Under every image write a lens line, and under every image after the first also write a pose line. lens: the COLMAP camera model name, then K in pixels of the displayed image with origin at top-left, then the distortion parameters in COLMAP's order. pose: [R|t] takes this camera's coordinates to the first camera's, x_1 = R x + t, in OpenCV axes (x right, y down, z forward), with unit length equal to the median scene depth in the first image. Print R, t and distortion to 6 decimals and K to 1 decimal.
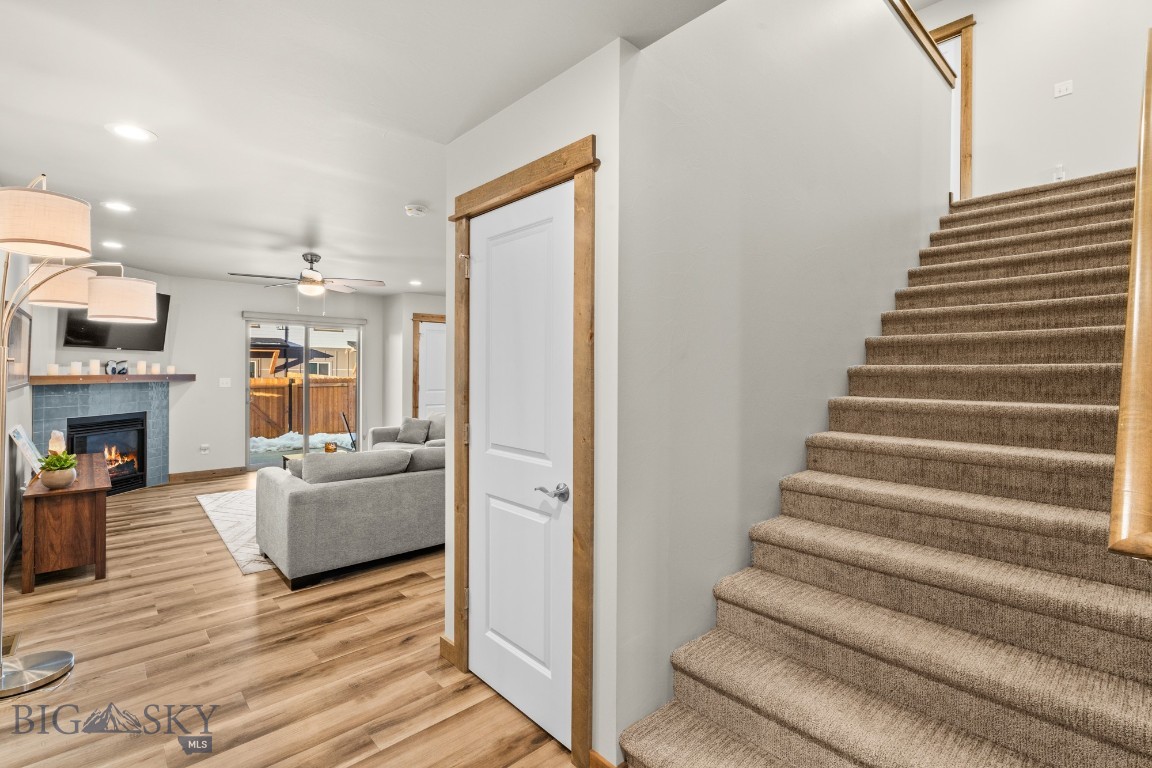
lens RADIAL K [[526.5, 0, 572.9], [0, 526.5, 373.7], [0, 0, 1]] dist [-0.003669, -0.000012]
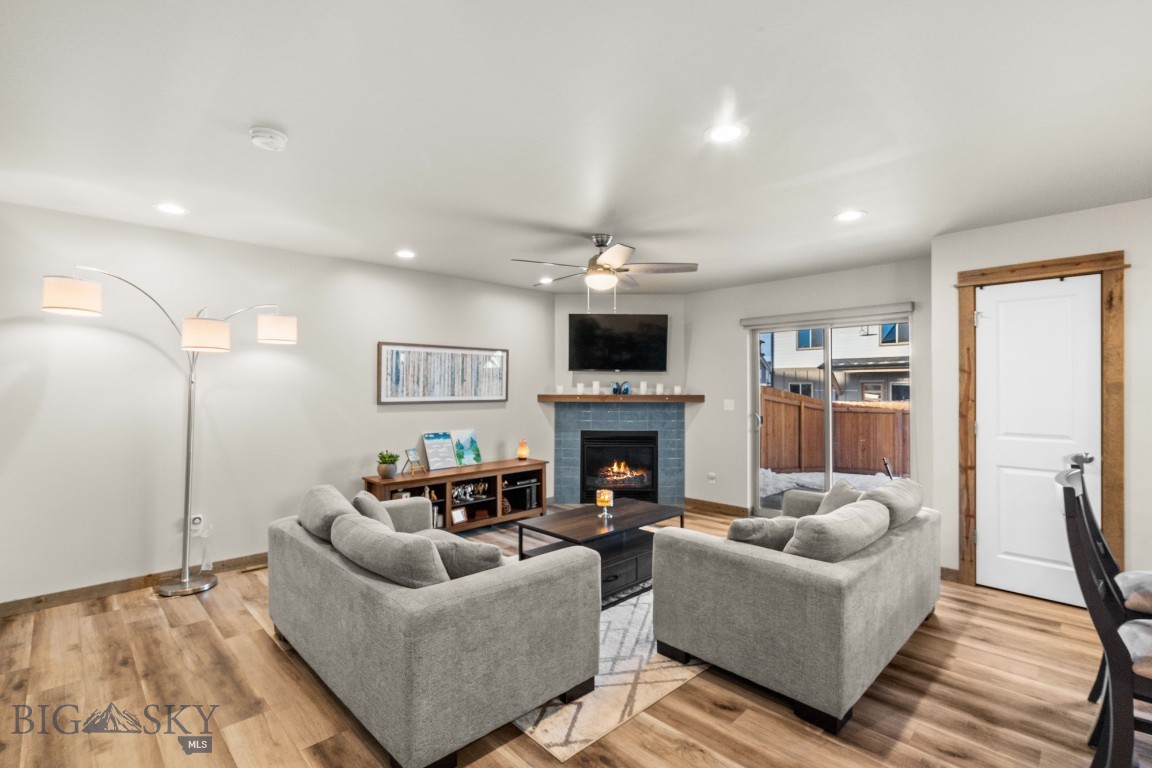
lens RADIAL K [[528.1, 0, 576.0], [0, 528.1, 384.0], [0, 0, 1]] dist [-0.003702, 0.000276]
pose [[0.036965, -0.014891, -0.999206, 0.216127], [-0.007326, 0.999858, -0.015172, -0.002810], [0.999290, 0.007881, 0.036851, 0.810116]]
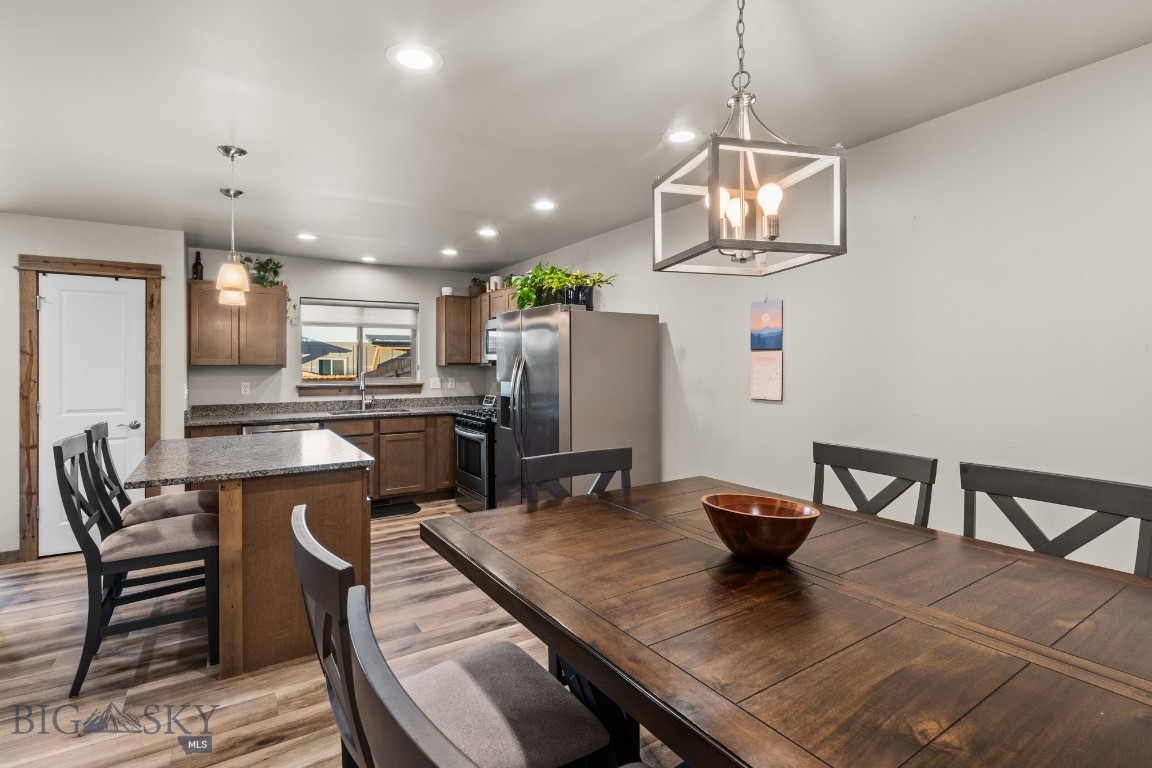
lens RADIAL K [[545.0, 0, 570.2], [0, 545.0, 366.4], [0, 0, 1]] dist [-0.003460, -0.000516]
pose [[0.984666, -0.006866, -0.174313, 0.370496], [0.006138, 0.999970, -0.004714, -0.007627], [0.174341, 0.003572, 0.984679, 0.761914]]
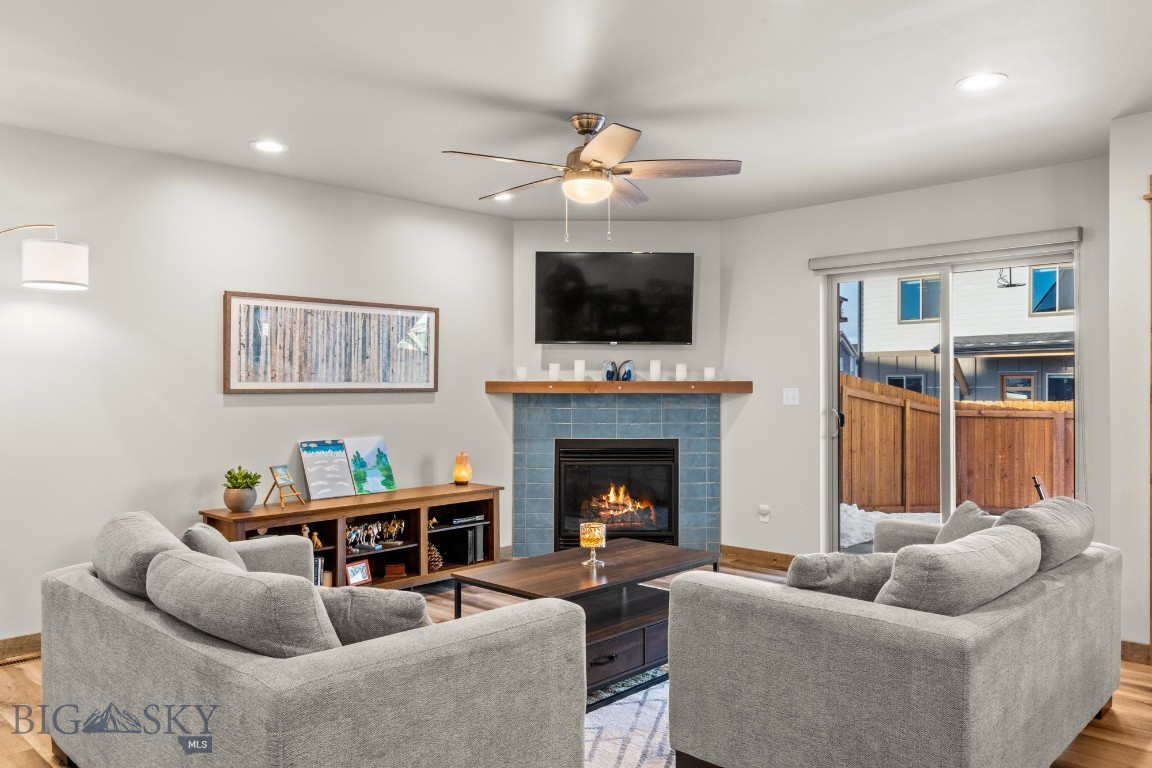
lens RADIAL K [[847.2, 0, 575.0], [0, 847.2, 384.4], [0, 0, 1]] dist [0.013091, -0.009542]
pose [[0.068360, -0.008595, -0.997624, 0.216576], [-0.005848, 0.999942, -0.009015, 0.015041], [0.997644, 0.006450, 0.068306, 0.811341]]
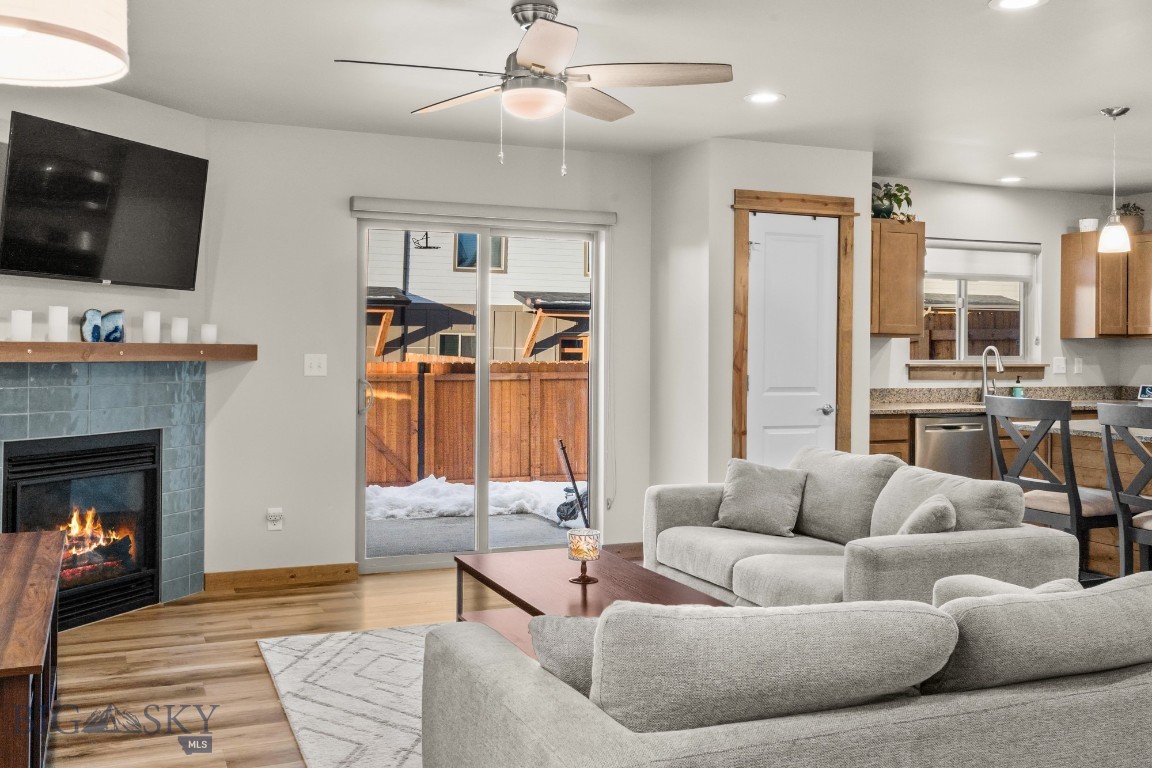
lens RADIAL K [[1077.1, 0, 573.7], [0, 1077.1, 352.1], [0, 0, 1]] dist [0.006565, -0.017544]
pose [[0.944701, 0.001331, -0.327931, -0.199248], [-0.003728, 0.999971, -0.006681, 0.013070], [0.327912, 0.007534, 0.944678, 0.271861]]
